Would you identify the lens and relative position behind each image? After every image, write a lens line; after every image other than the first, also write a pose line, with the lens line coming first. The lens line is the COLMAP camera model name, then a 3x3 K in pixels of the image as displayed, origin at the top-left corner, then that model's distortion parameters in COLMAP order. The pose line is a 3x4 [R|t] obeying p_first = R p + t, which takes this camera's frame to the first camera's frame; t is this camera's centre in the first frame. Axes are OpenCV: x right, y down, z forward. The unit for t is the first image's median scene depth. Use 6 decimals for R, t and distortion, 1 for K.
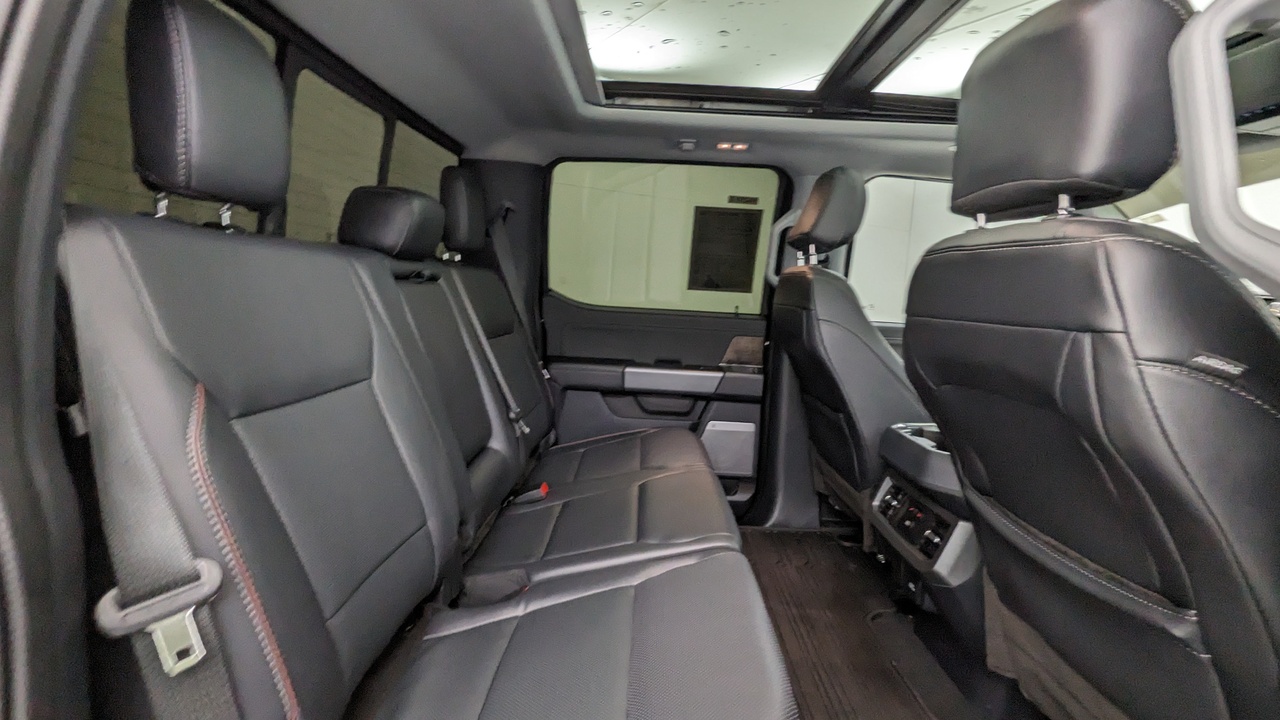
lens RADIAL K [[615.6, 0, 605.8], [0, 615.6, 331.0], [0, 0, 1]] dist [0.001886, 0.000136]
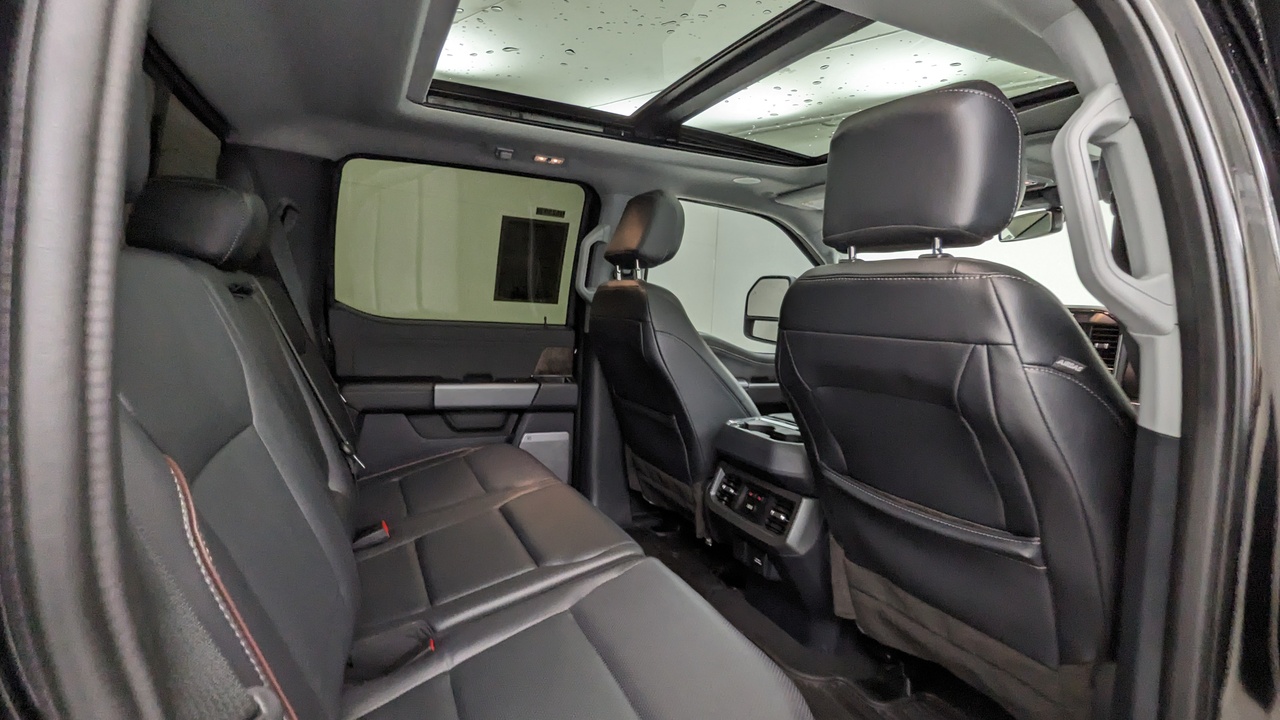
lens RADIAL K [[619.7, 0, 640.8], [0, 619.7, 335.6], [0, 0, 1]] dist [0.000079, -0.000215]
pose [[0.902320, -0.026636, 0.430243, -0.141197], [0.028780, 0.999585, 0.001526, -0.012211], [-0.430105, 0.011006, 0.902712, 0.028806]]
